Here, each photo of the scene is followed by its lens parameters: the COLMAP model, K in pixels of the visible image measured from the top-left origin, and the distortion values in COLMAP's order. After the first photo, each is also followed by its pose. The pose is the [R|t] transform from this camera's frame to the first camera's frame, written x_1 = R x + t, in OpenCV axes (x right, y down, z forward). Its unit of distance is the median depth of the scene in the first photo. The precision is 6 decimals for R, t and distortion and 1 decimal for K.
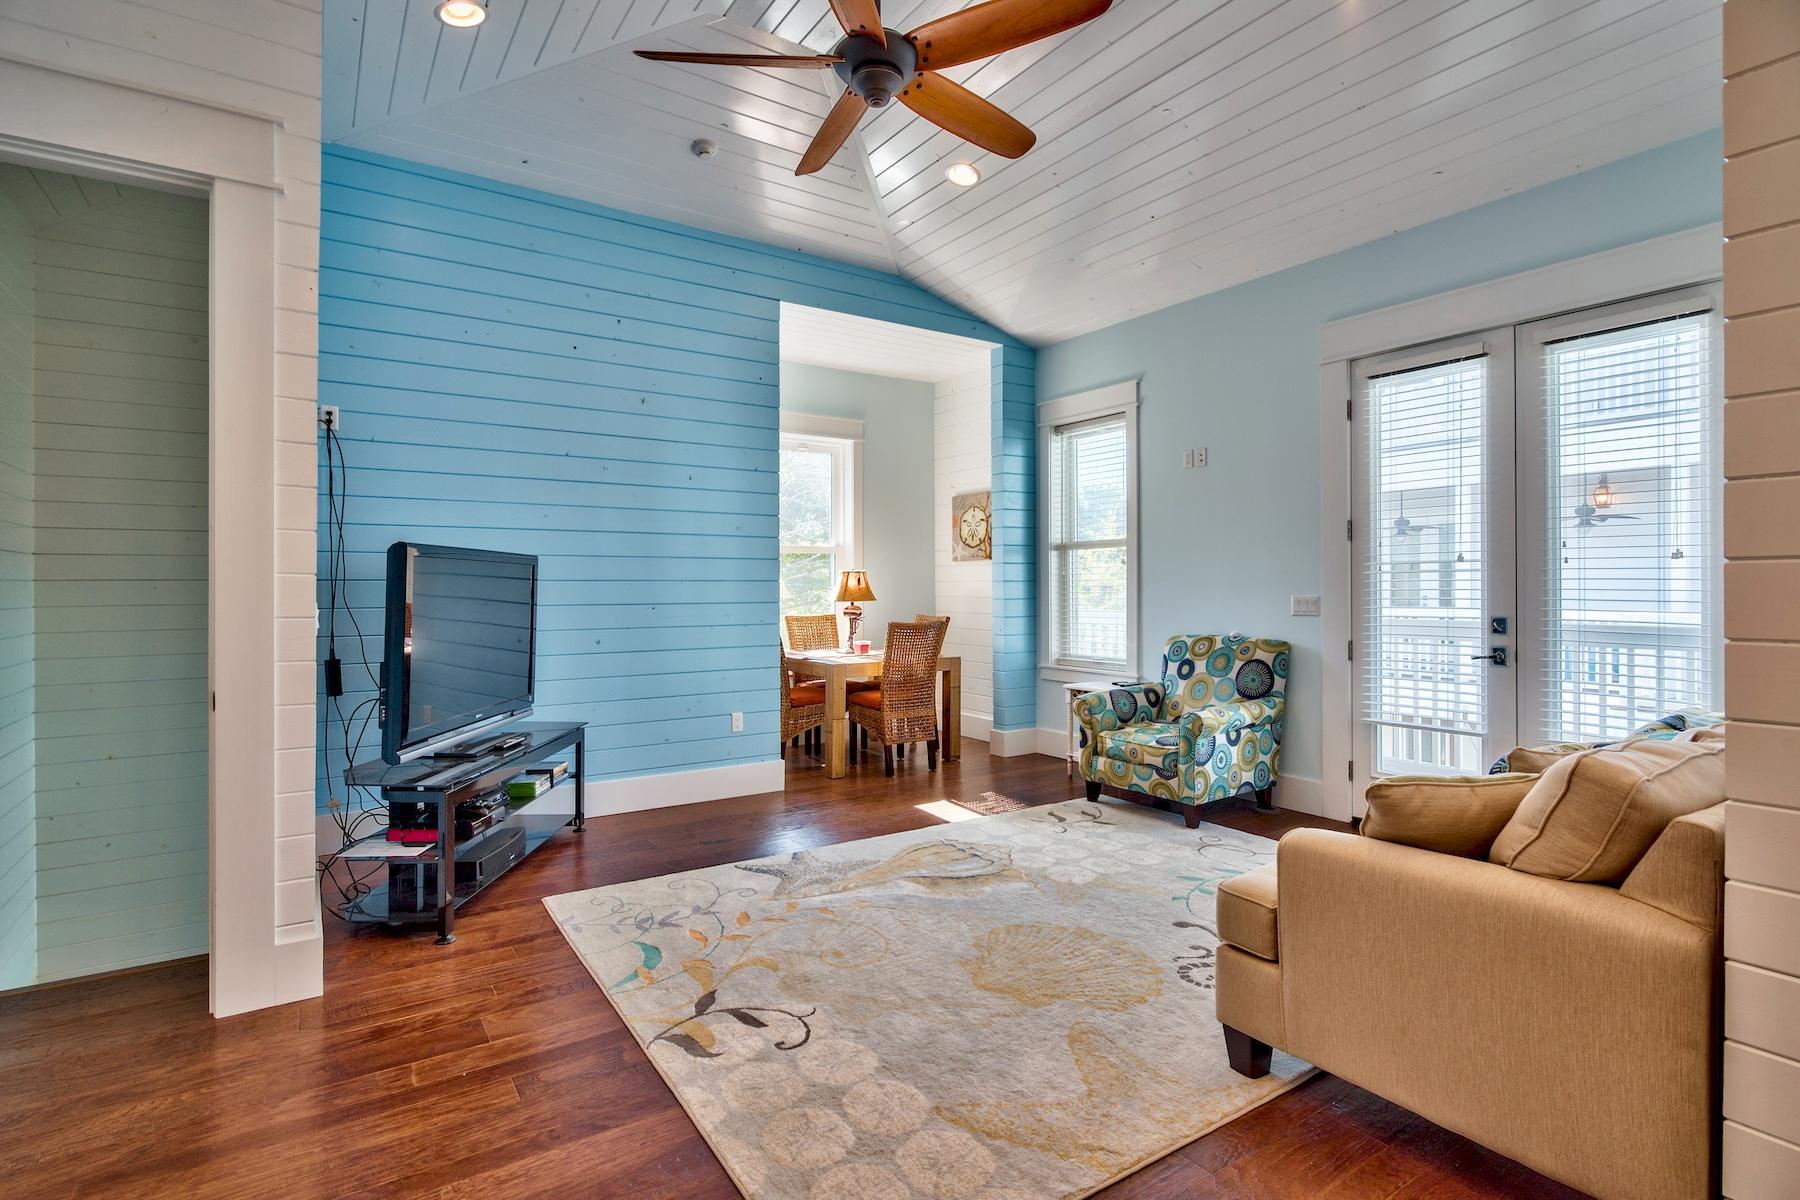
lens RADIAL K [[881.0, 0, 900.0], [0, 881.0, 600.0], [0, 0, 1]] dist [0.002188, 0.000252]
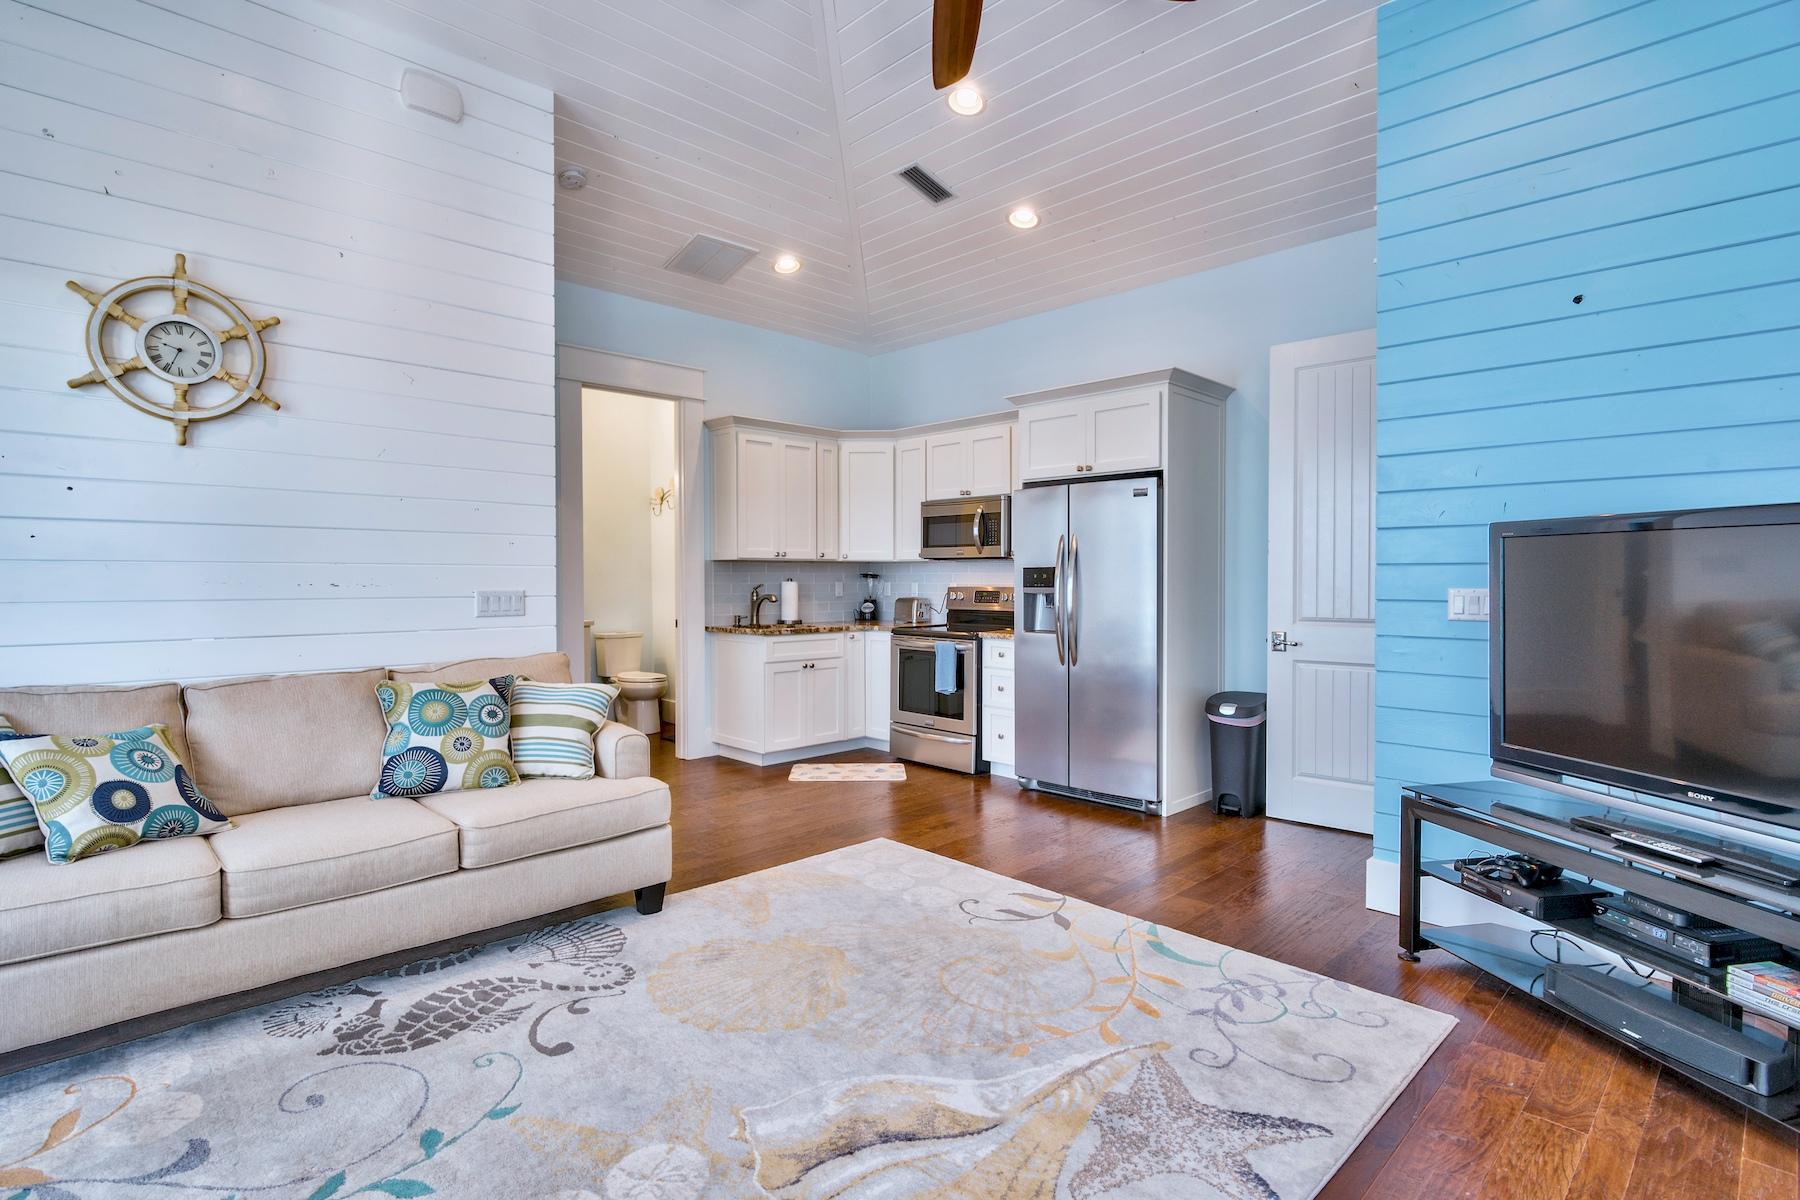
lens RADIAL K [[881.0, 0, 900.0], [0, 881.0, 600.0], [0, 0, 1]] dist [0.002188, 0.000252]
pose [[-0.983857, 0.007498, -0.178800, 0.157736], [0.000805, 0.999297, 0.037473, -0.022640], [0.178955, 0.036725, -0.983172, 1.595255]]
